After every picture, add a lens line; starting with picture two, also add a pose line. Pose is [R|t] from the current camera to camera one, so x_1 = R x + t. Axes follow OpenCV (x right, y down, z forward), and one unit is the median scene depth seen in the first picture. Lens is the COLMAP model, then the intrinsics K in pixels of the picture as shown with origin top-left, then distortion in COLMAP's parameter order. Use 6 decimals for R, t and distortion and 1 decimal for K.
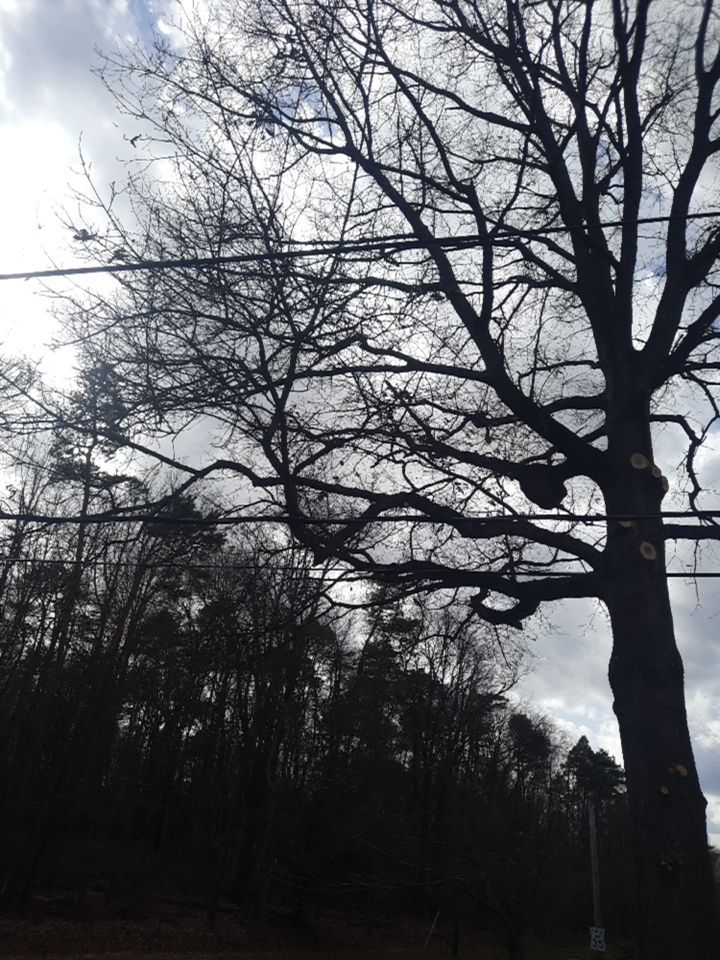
lens RADIAL K [[697.8, 0, 357.8], [0, 697.8, 482.1], [0, 0, 1]] dist [0.035474, -0.030265]
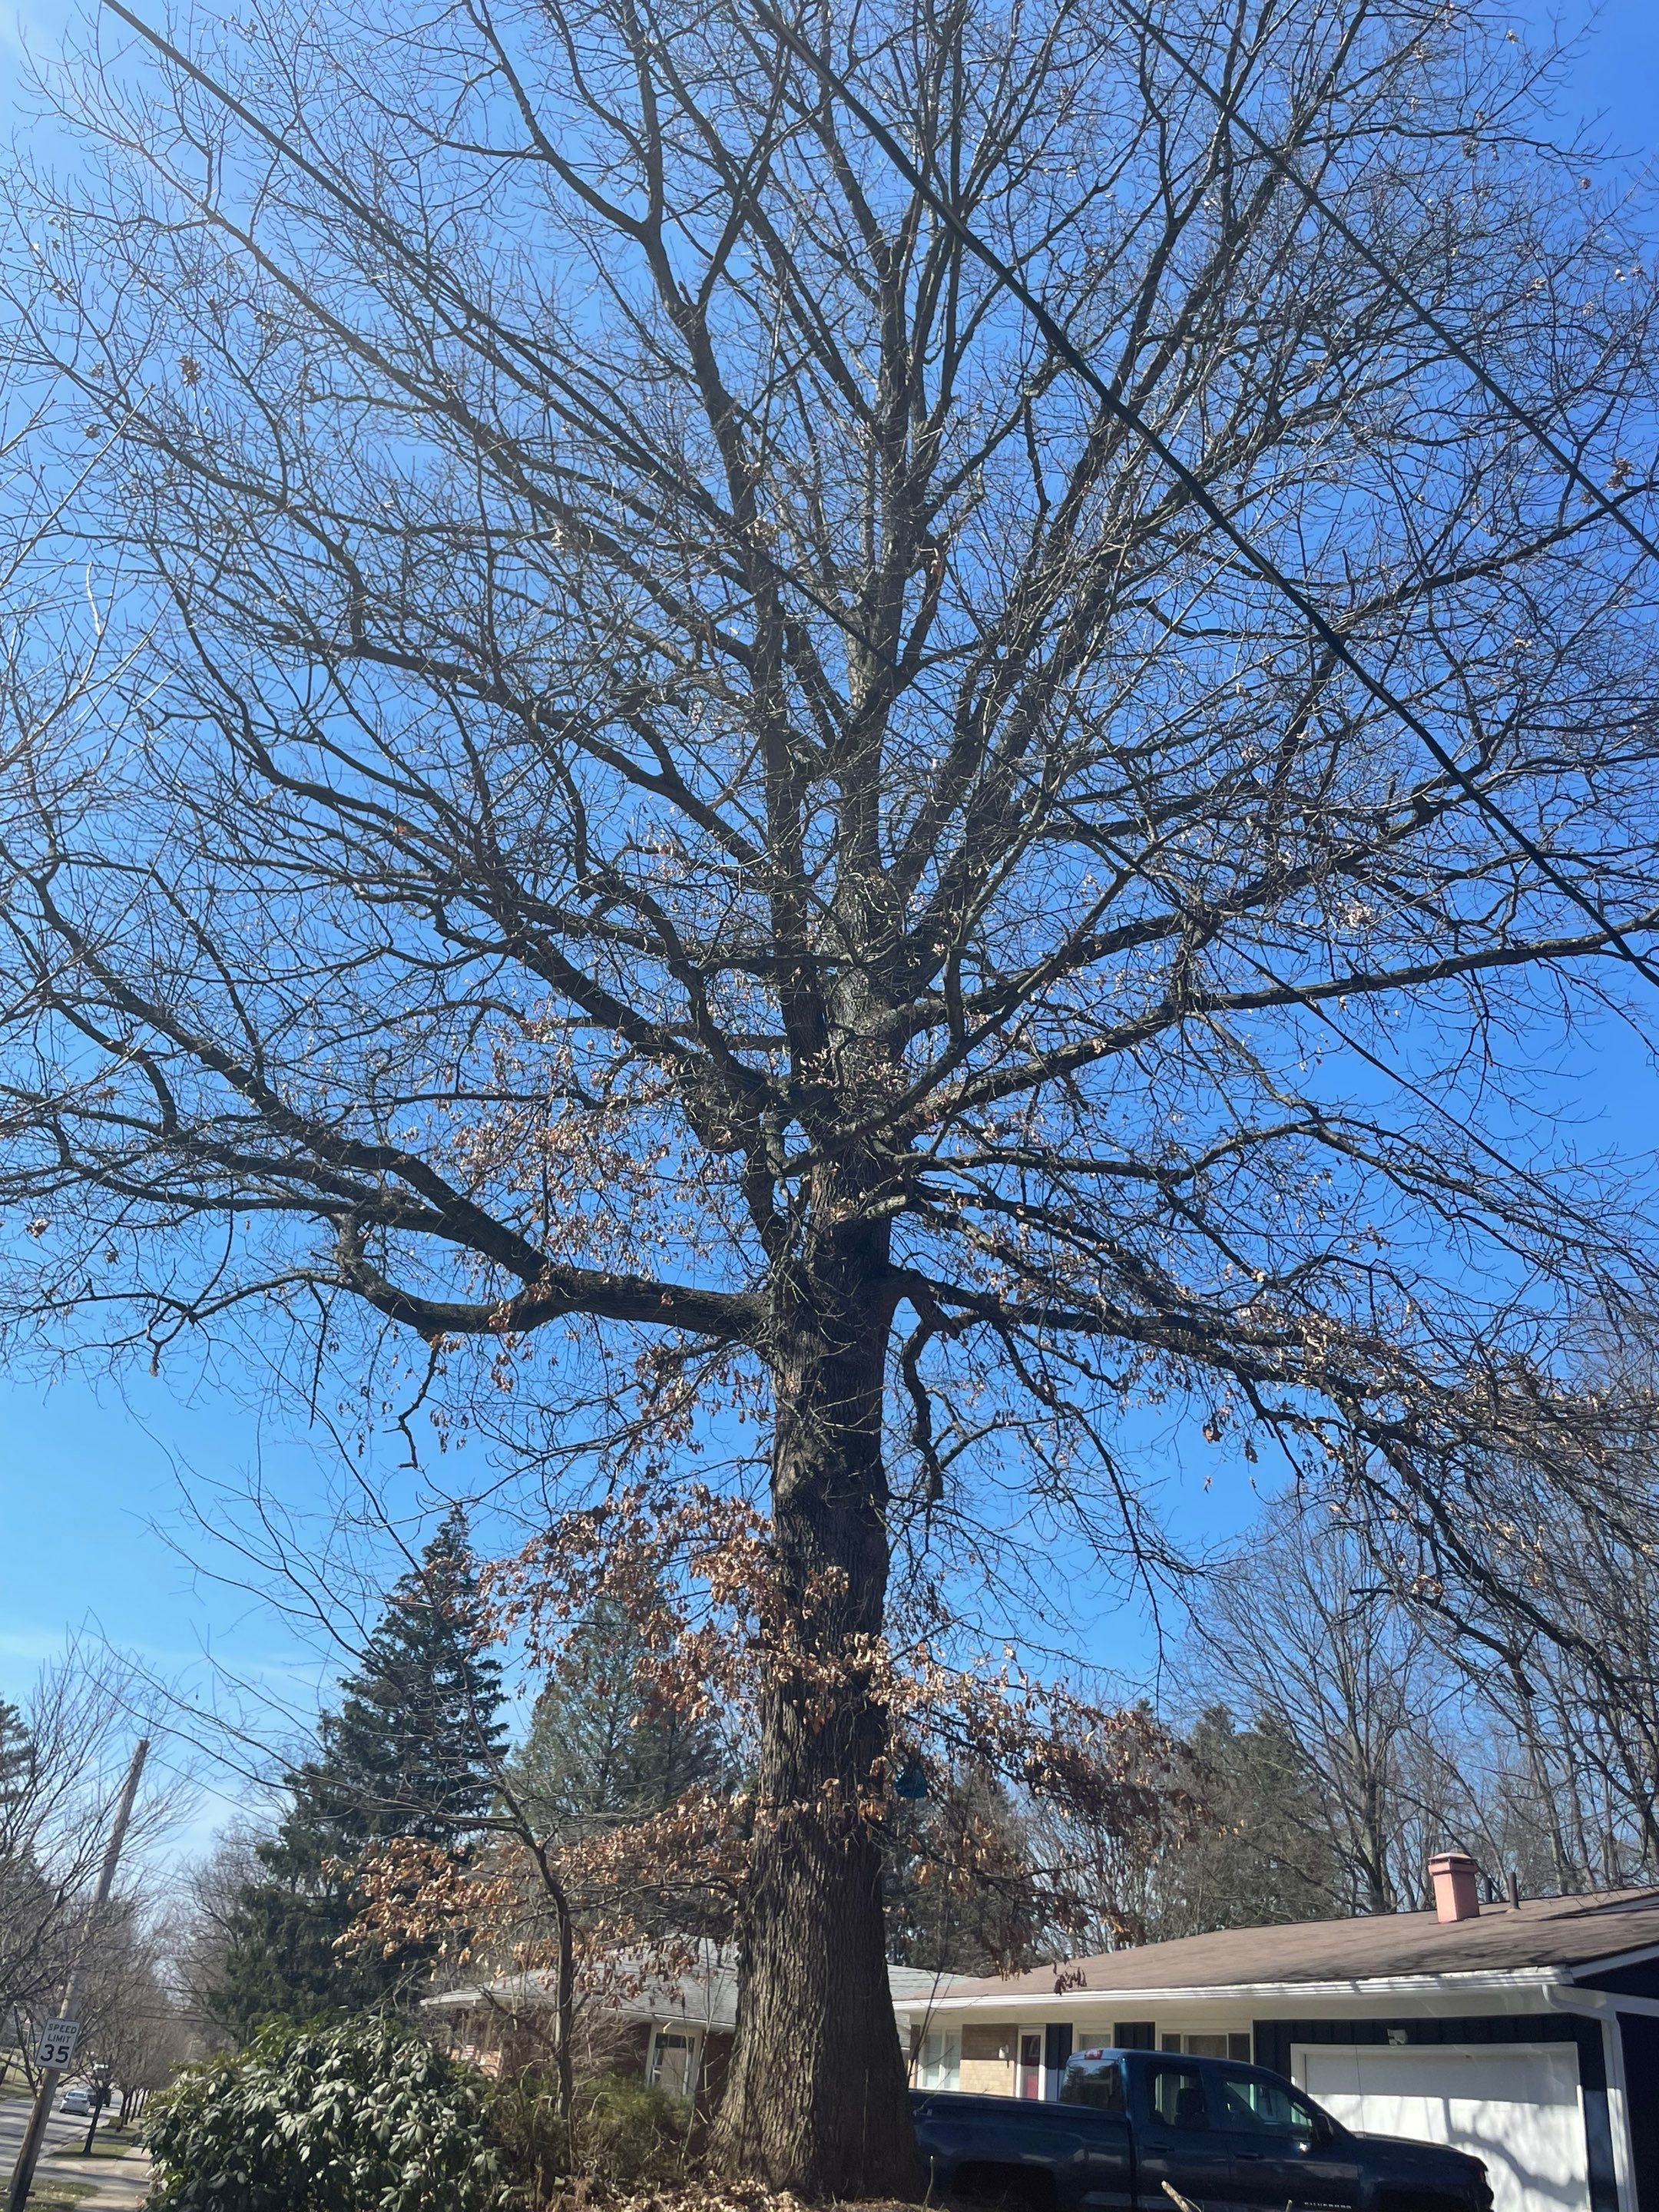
lens RADIAL K [[1660.2, 0, 824.5], [0, 1660.2, 1093.5], [0, 0, 1]] dist [0.092787, -0.120602]
pose [[0.666403, 0.357956, 0.654044, -0.420462], [-0.381610, 0.917360, -0.113247, 0.092327], [-0.640531, -0.174122, 0.747931, 0.047646]]
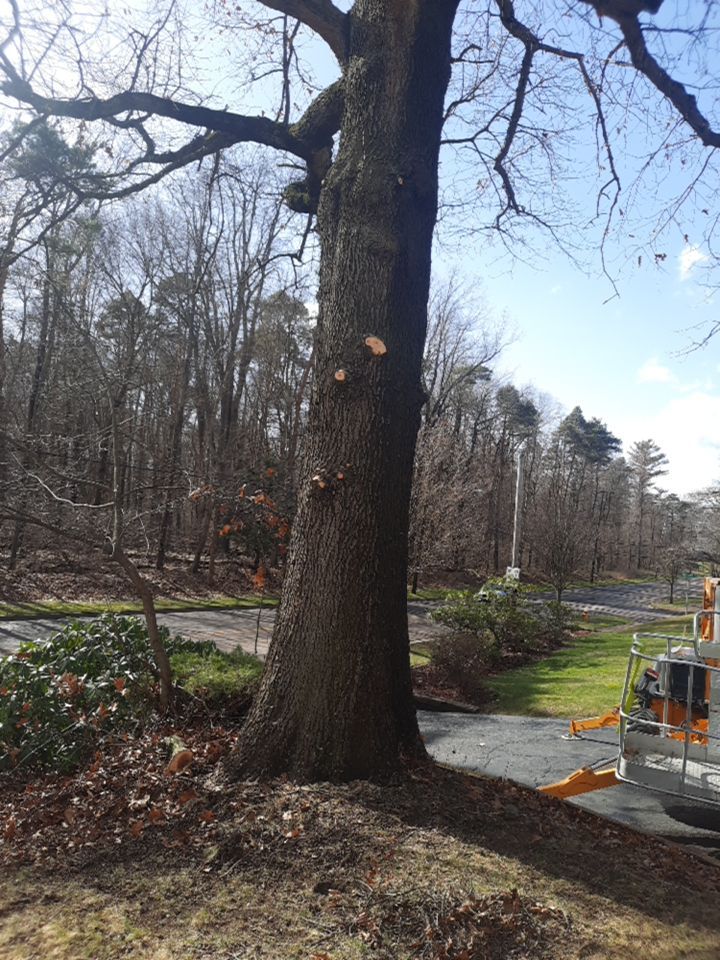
lens RADIAL K [[697.8, 0, 362.2], [0, 697.8, 478.6], [0, 0, 1]] dist [0.035474, -0.030265]
pose [[0.999033, -0.028778, -0.033230, 0.297643], [0.040016, 0.908264, 0.416480, 0.167188], [0.018196, -0.417407, 0.908537, 0.254469]]
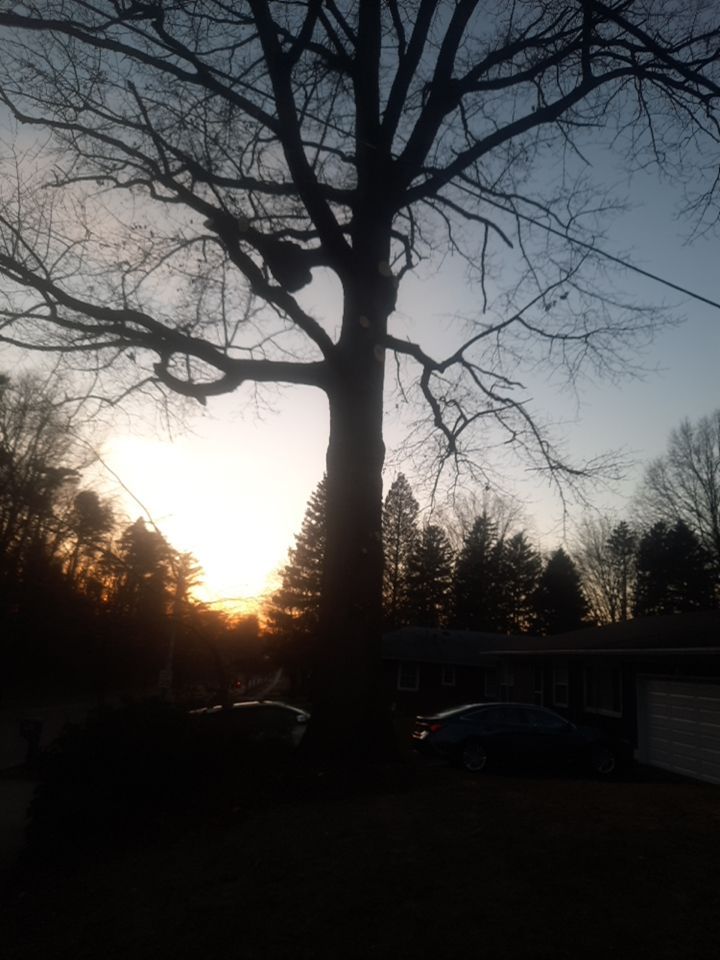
lens RADIAL K [[697.8, 0, 359.7], [0, 697.8, 477.7], [0, 0, 1]] dist [0.035474, -0.030265]
pose [[0.811809, 0.109491, 0.573566, -0.164360], [-0.268180, 0.942451, 0.199664, 0.054869], [-0.518697, -0.315908, 0.794453, 0.067236]]
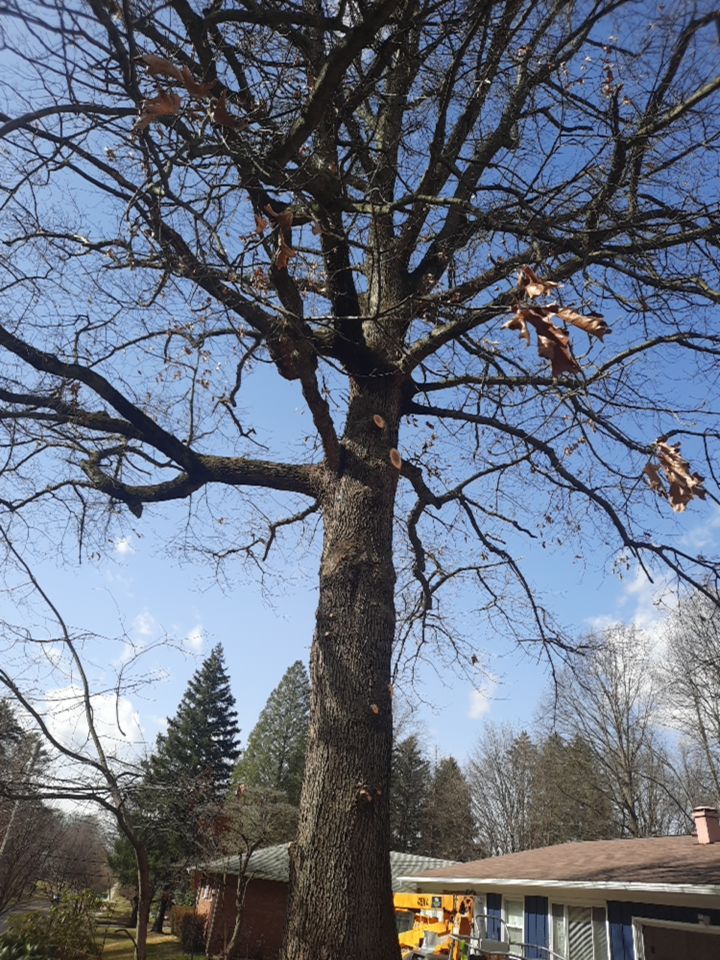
lens RADIAL K [[697.8, 0, 360.2], [0, 697.8, 480.2], [0, 0, 1]] dist [0.035474, -0.030265]
pose [[0.689747, 0.355079, 0.631006, -0.126165], [-0.380363, 0.919250, -0.101508, 0.174961], [-0.616095, -0.169996, 0.769109, 0.261929]]
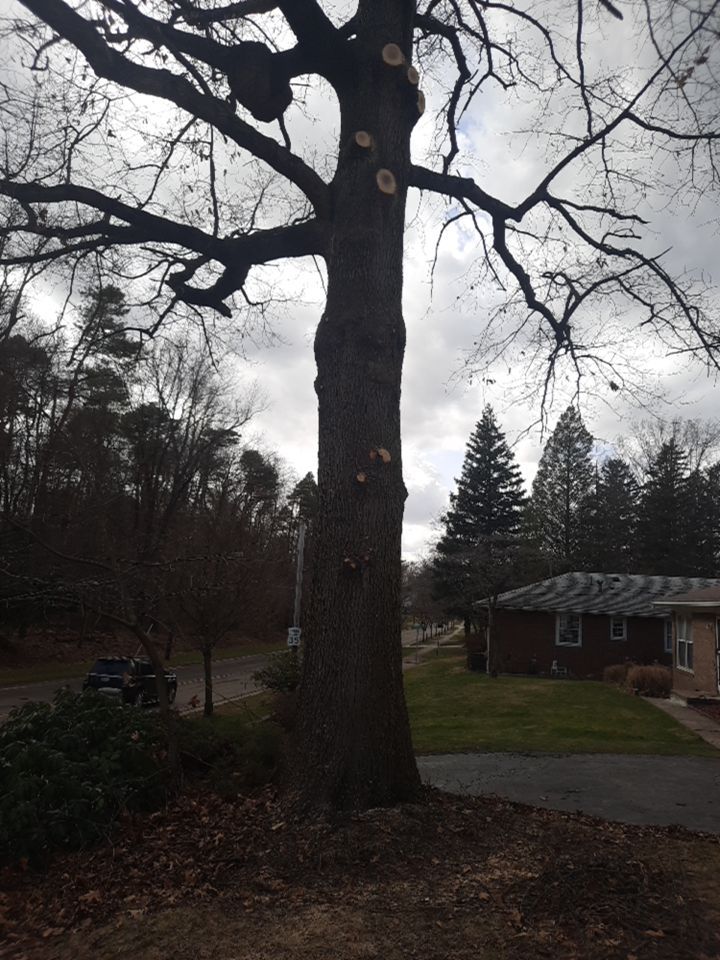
lens RADIAL K [[697.8, 0, 357.5], [0, 697.8, 480.8], [0, 0, 1]] dist [0.035474, -0.030265]
pose [[0.936601, 0.005710, 0.350351, 0.100241], [-0.127113, 0.937293, 0.324538, 0.118927], [-0.326528, -0.348497, 0.878595, 0.199158]]
